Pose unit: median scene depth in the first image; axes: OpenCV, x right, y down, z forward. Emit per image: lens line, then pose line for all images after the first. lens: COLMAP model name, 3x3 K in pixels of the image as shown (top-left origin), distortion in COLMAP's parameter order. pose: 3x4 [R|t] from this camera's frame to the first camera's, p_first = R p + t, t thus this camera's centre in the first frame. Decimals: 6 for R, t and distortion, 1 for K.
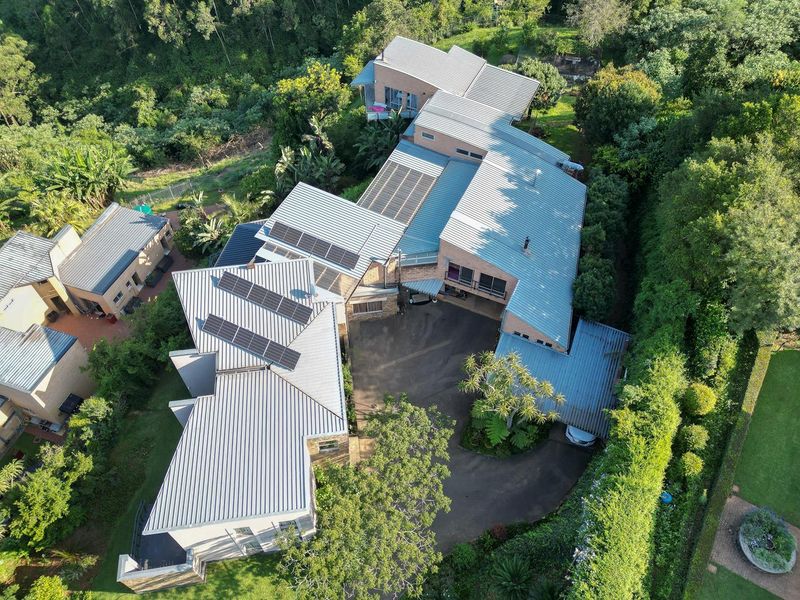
lens RADIAL K [[549.2, 0, 403.9], [0, 549.2, 320.0], [0, 0, 1]] dist [0.049637, -0.002373]
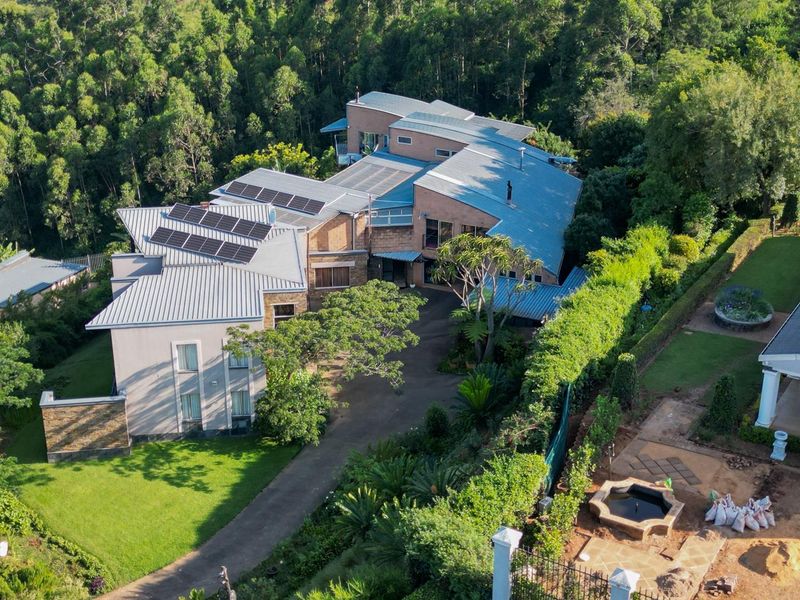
lens RADIAL K [[872.1, 0, 400.0], [0, 872.1, 300.0], [0, 0, 1]] dist [0.107871, -0.229536]
pose [[0.999955, -0.002651, 0.009111, 0.026984], [0.006168, 0.911286, -0.411728, 0.579591], [-0.007211, 0.411766, 0.911261, -0.225071]]
